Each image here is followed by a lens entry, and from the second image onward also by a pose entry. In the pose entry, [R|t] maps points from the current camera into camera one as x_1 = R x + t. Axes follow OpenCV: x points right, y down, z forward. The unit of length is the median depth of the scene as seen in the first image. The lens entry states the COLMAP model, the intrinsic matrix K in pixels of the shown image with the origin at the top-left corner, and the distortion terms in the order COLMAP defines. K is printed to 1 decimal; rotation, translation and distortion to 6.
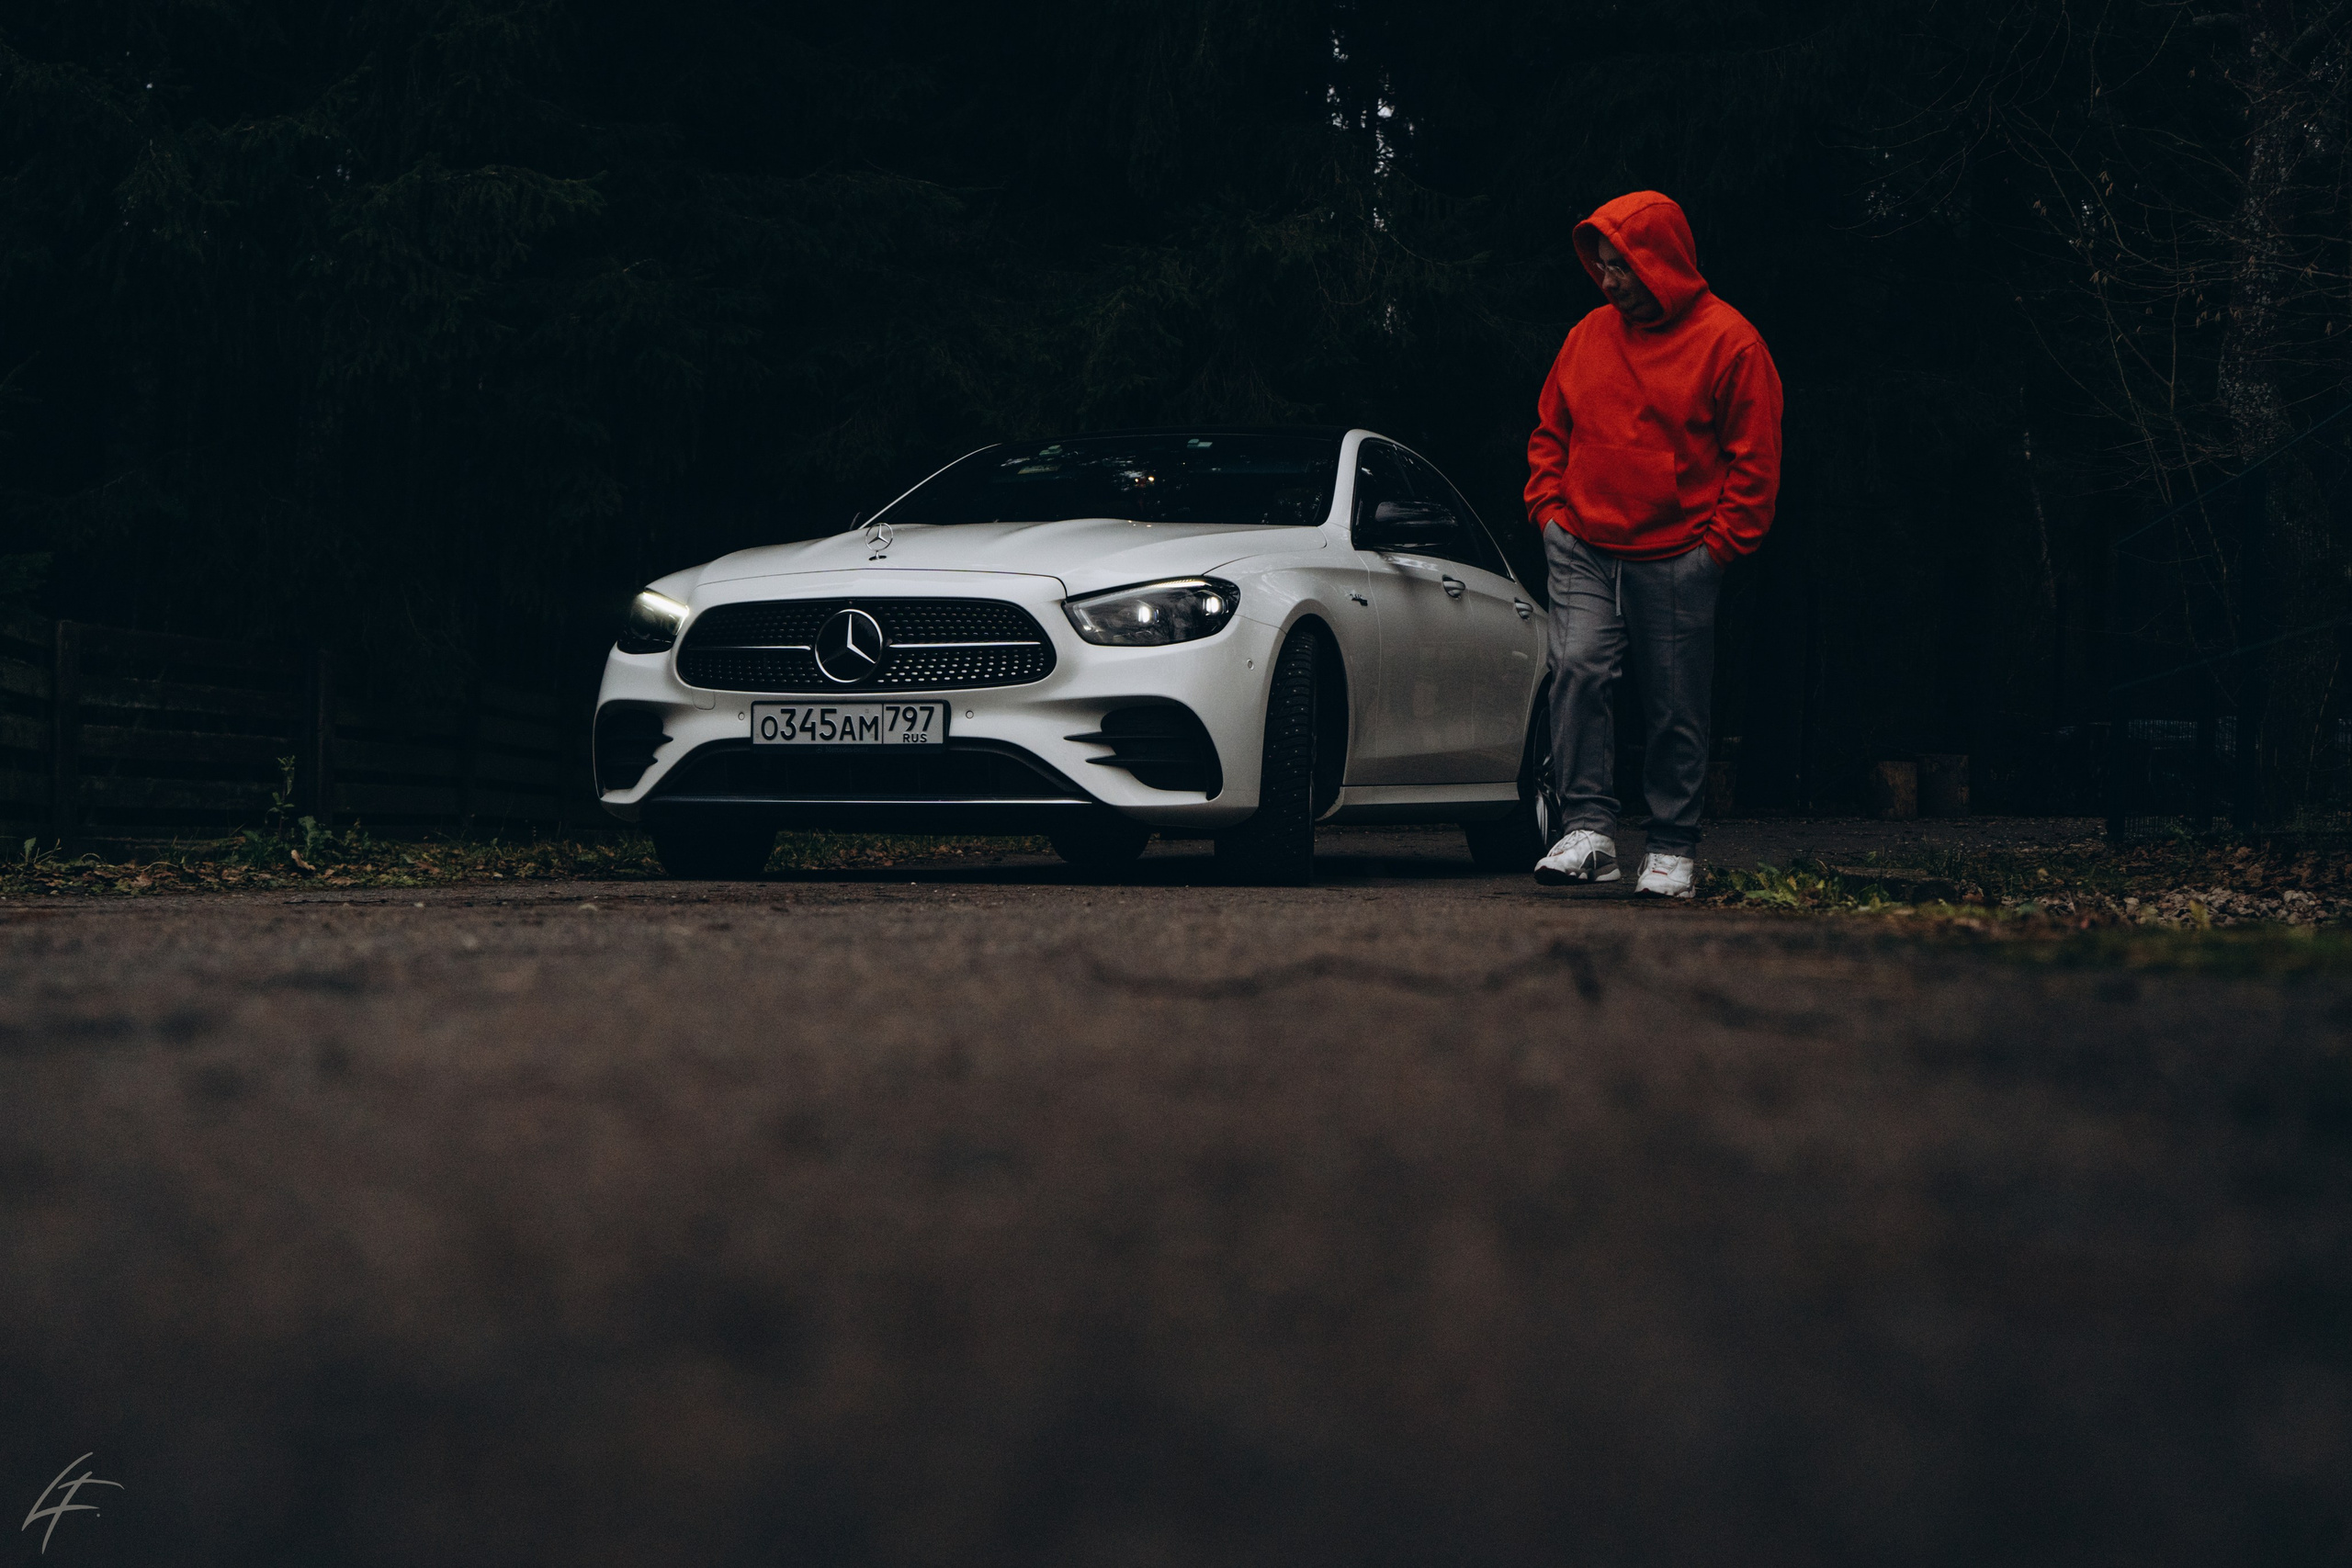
lens RADIAL K [[2967.4, 0, 1280.3], [0, 2967.4, 838.2], [0, 0, 1]] dist [-0.009448, 0.008331]
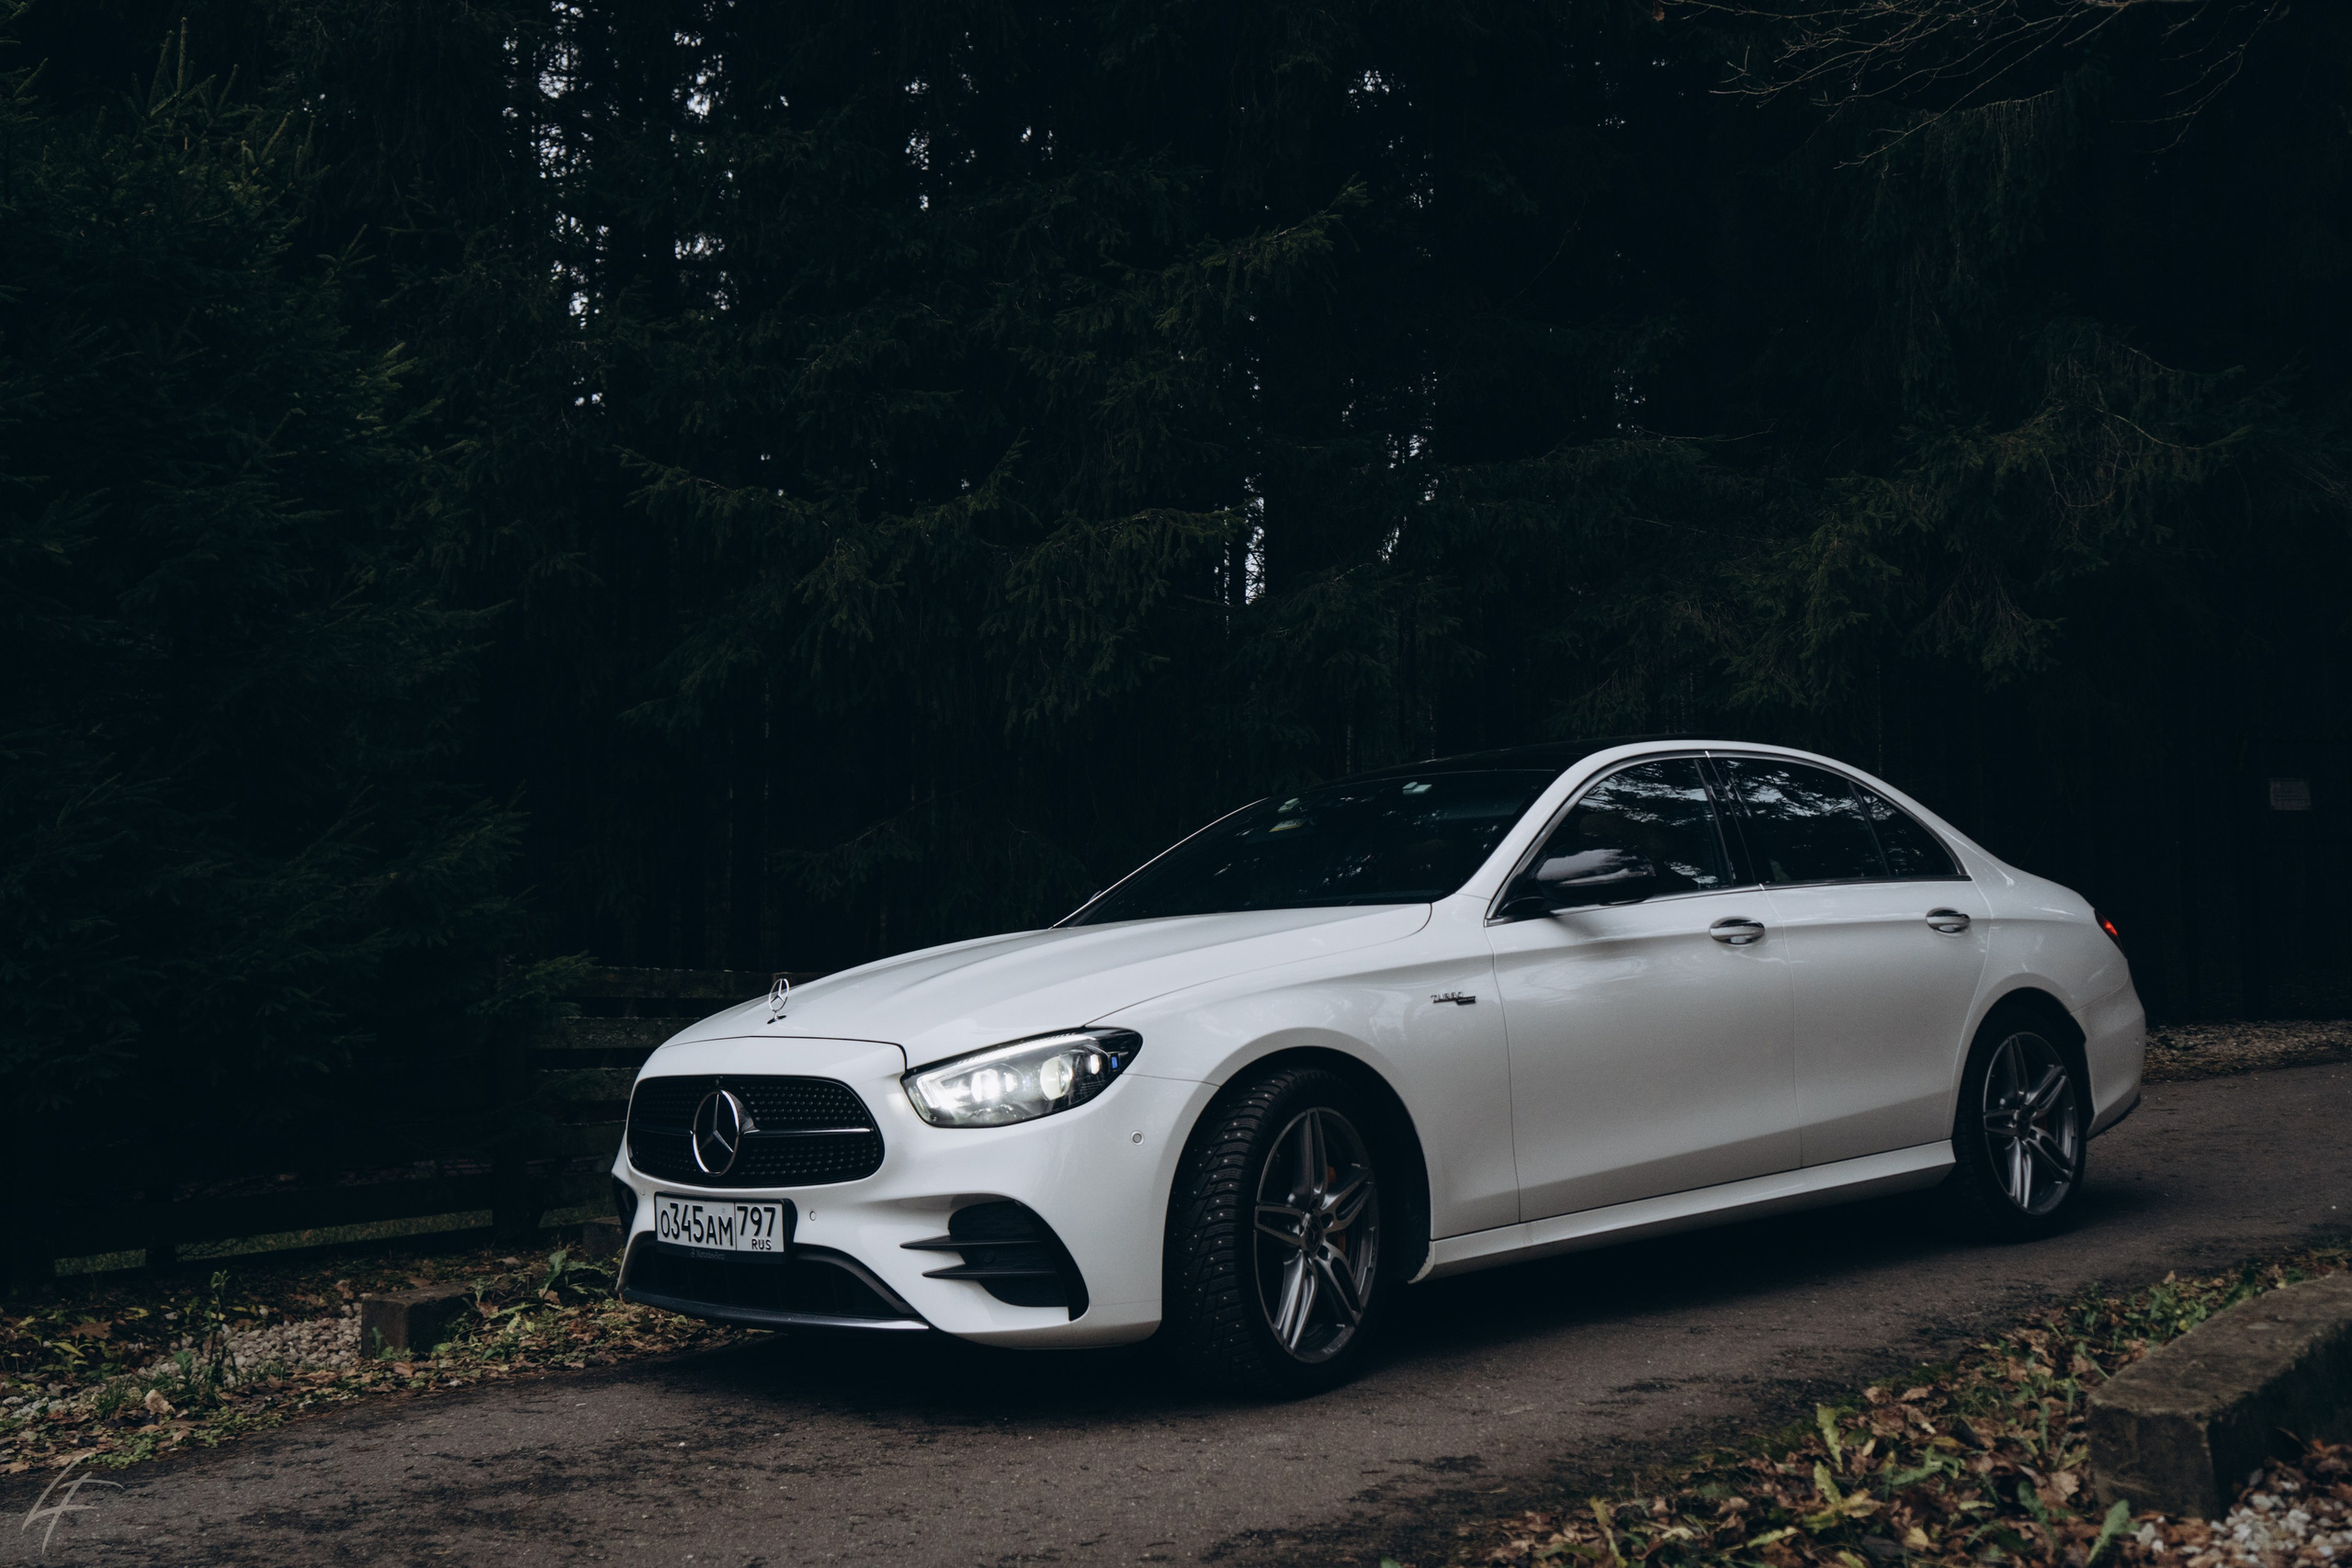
lens RADIAL K [[2489.0, 0, 1296.4], [0, 2489.0, 710.0], [0, 0, 1]] dist [-0.024226, 0.000139]
pose [[0.874573, -0.098783, -0.474726, 0.355403], [0.053853, 0.992760, -0.107367, -0.099270], [0.481895, 0.068334, 0.873561, 0.439088]]
